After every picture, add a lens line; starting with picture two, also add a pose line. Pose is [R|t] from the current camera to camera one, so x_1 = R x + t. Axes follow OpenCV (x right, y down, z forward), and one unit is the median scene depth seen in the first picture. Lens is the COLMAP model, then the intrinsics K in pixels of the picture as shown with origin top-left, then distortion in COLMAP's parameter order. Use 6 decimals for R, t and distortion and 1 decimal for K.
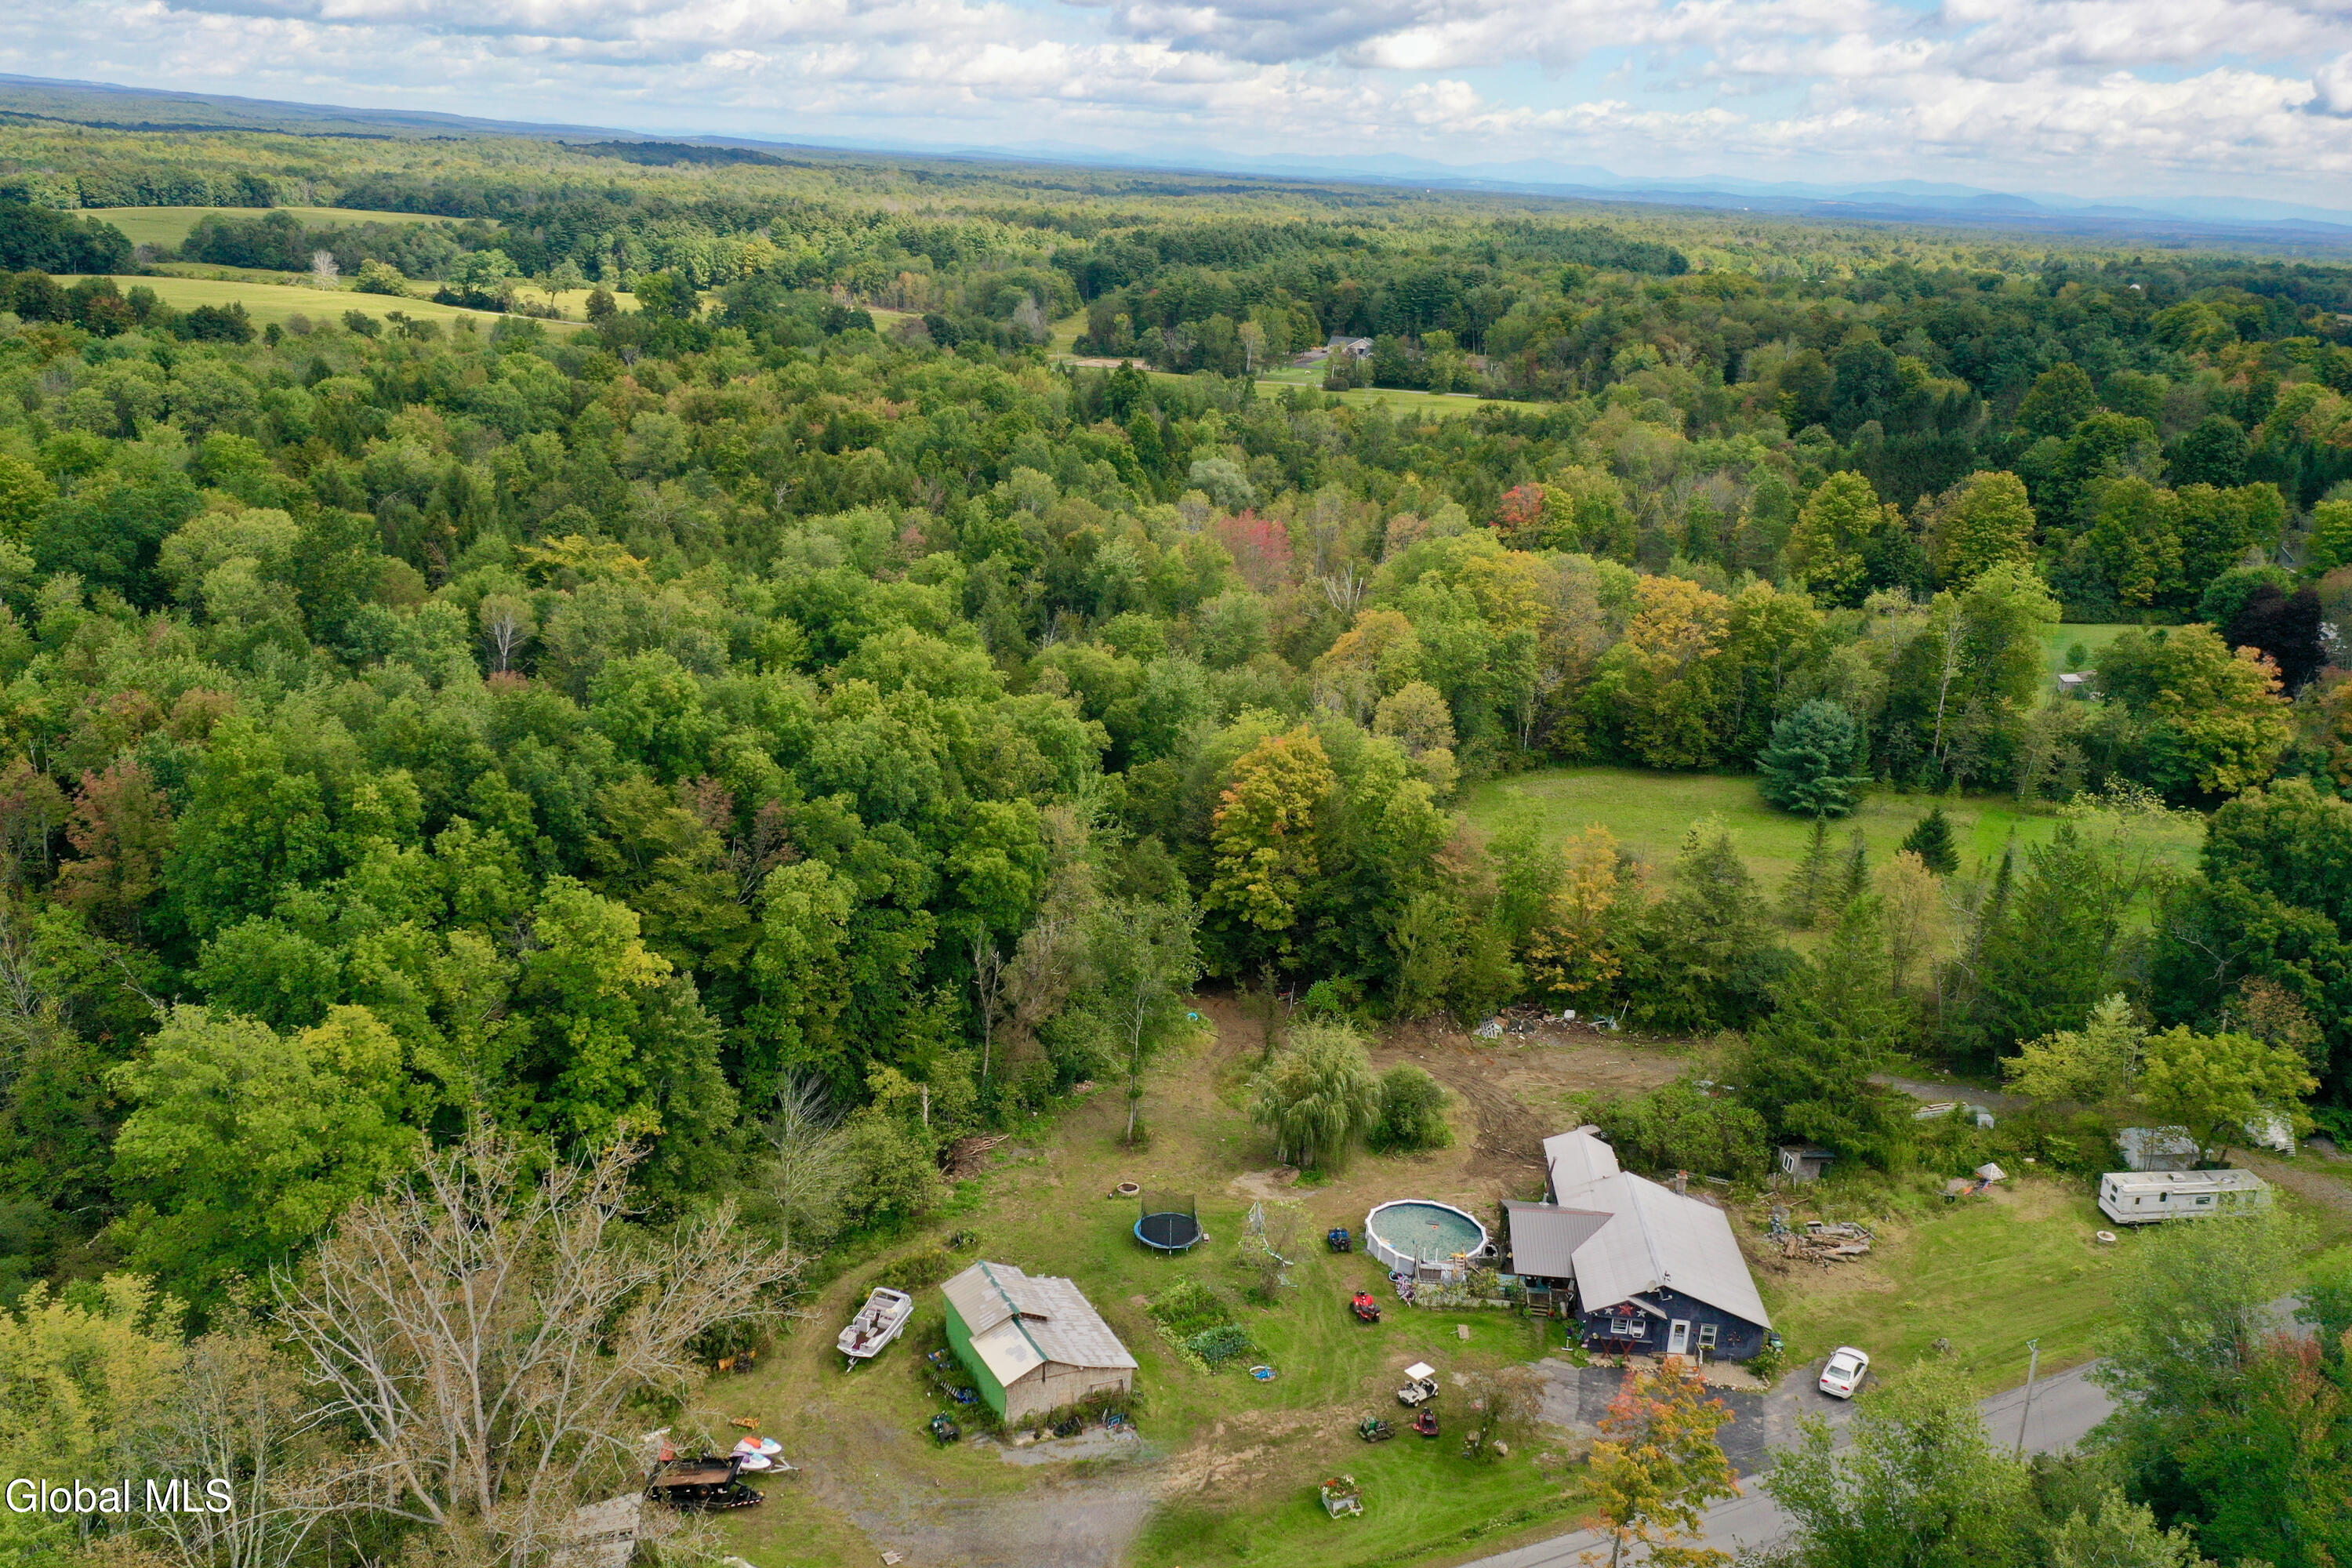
lens RADIAL K [[2066.7, 0, 1176.0], [0, 2066.7, 784.0], [0, 0, 1]] dist [0.014365, -0.000593]
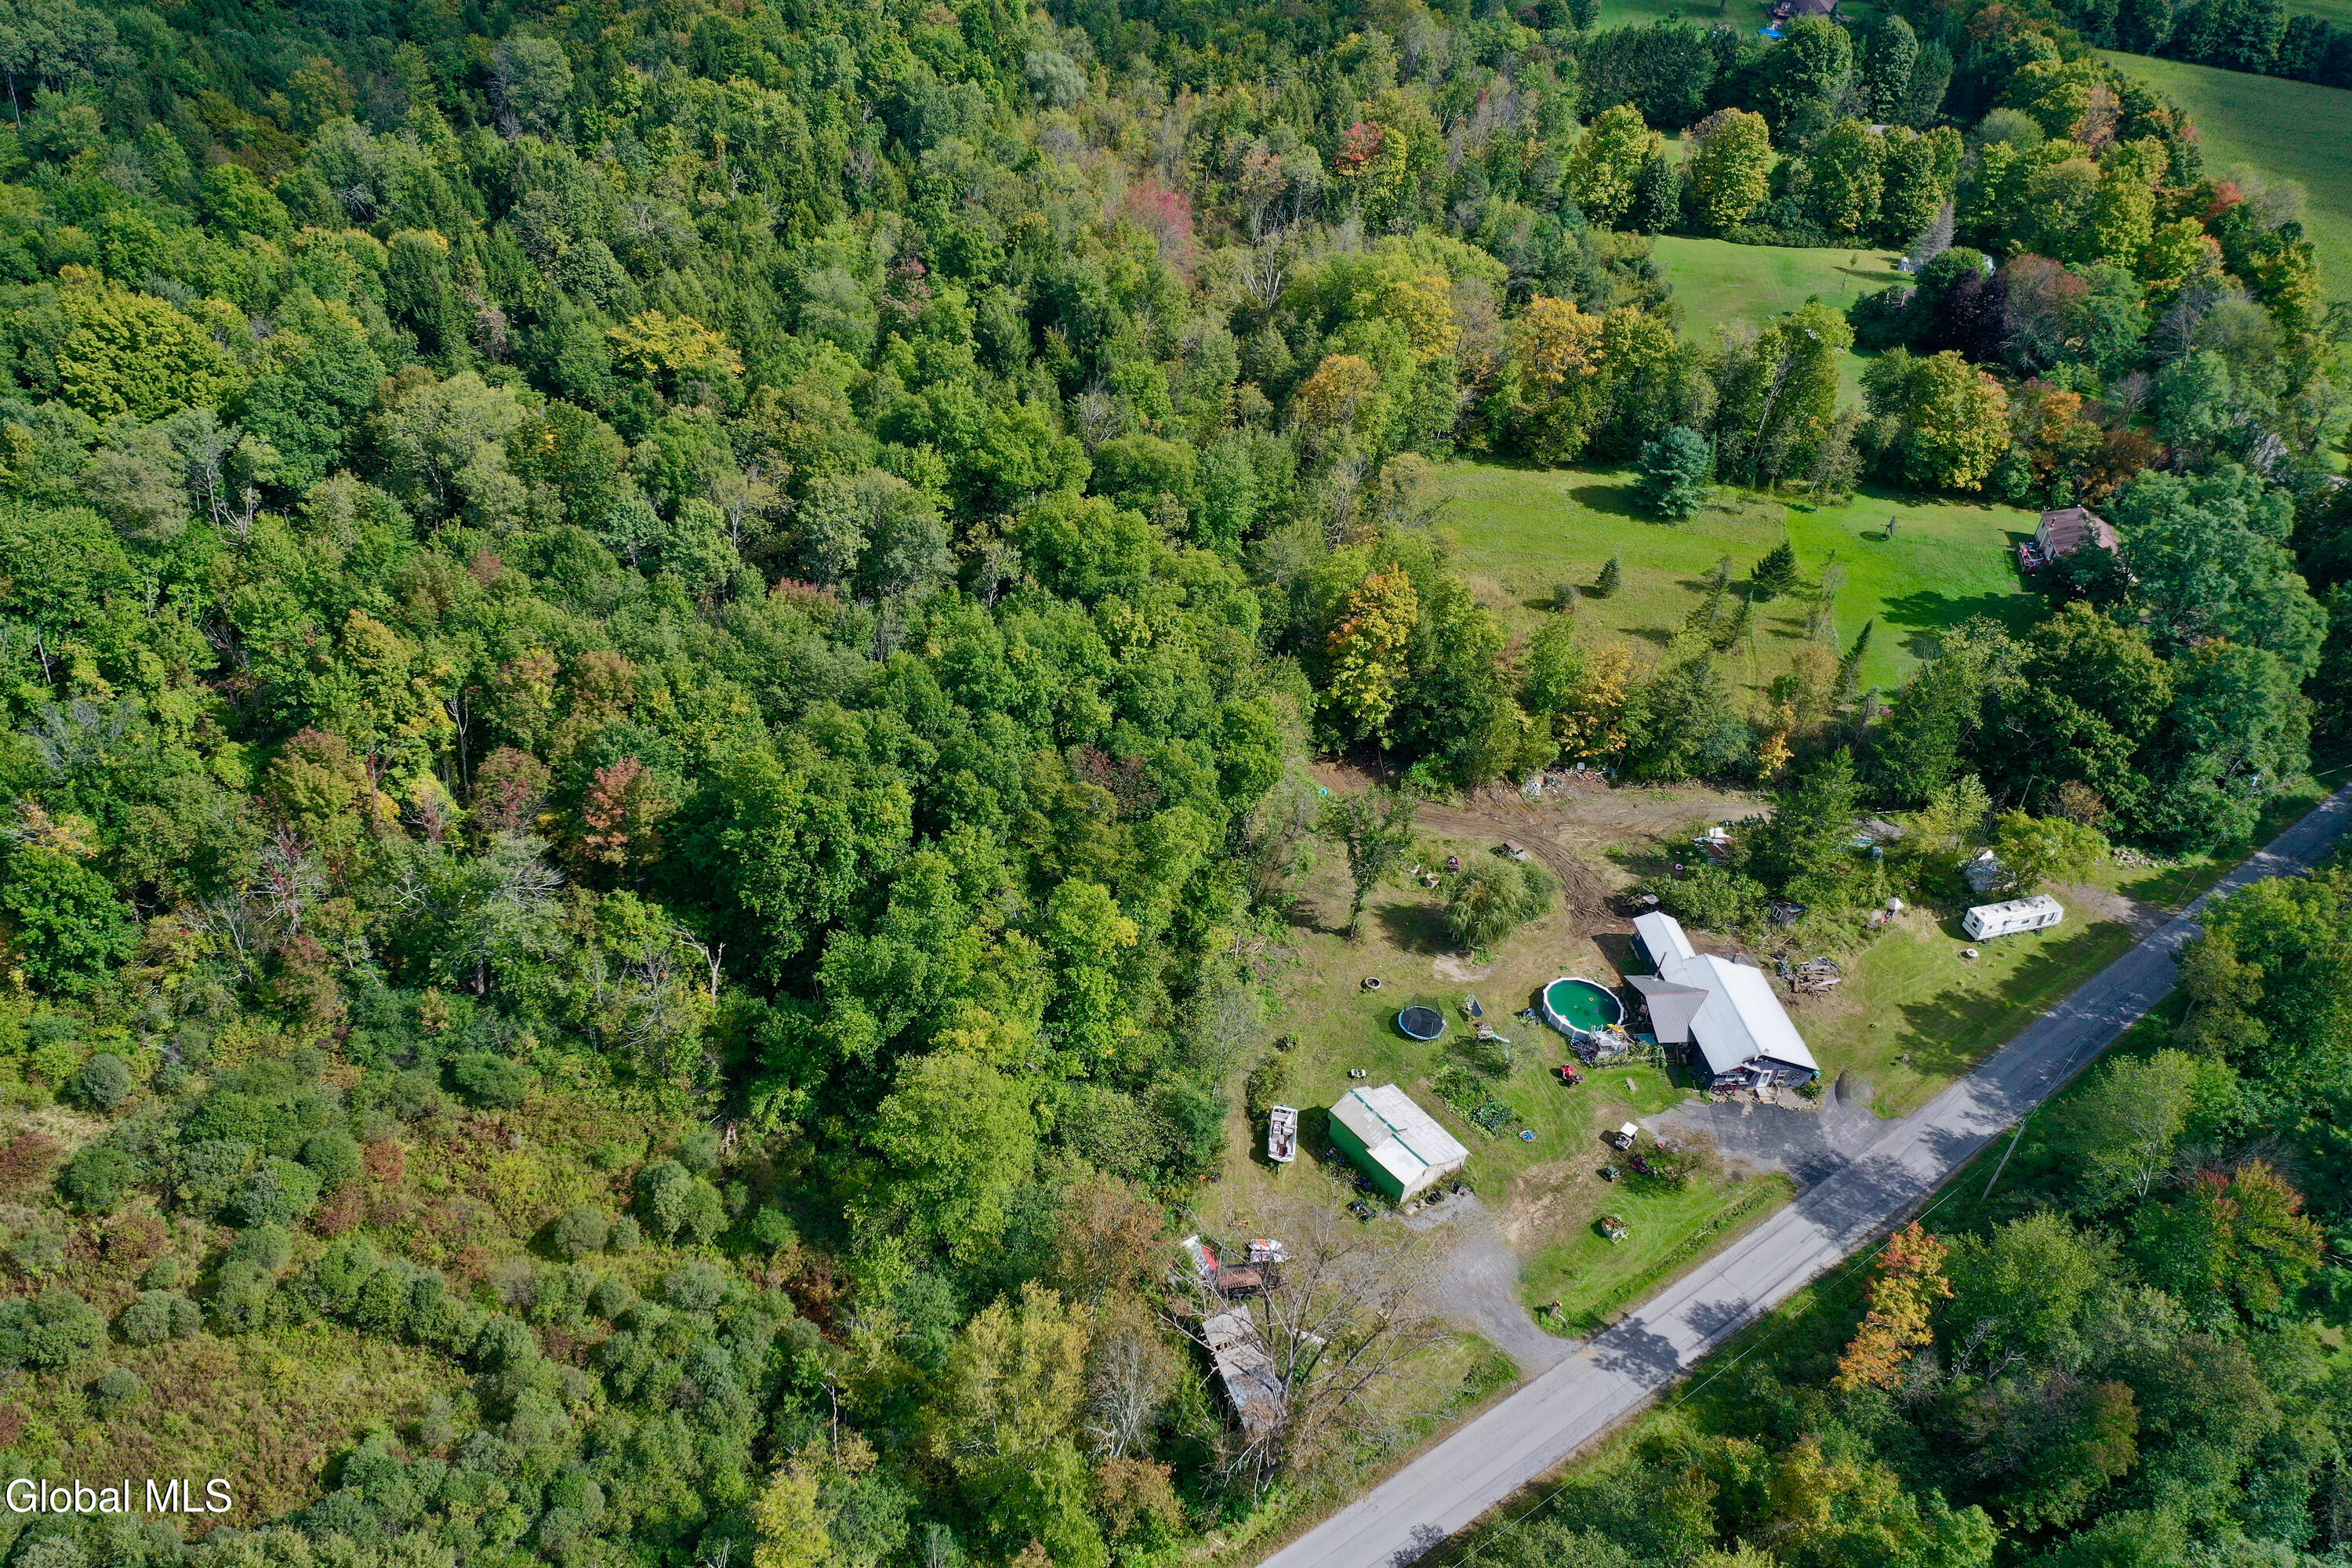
lens RADIAL K [[1915.7, 0, 1176.0], [0, 1915.7, 784.0], [0, 0, 1]] dist [0.006769, 0.003404]
pose [[0.975116, -0.081369, 0.206224, -0.440566], [0.004598, 0.937433, 0.348136, -0.420544], [-0.221649, -0.338525, 0.914480, -0.161758]]
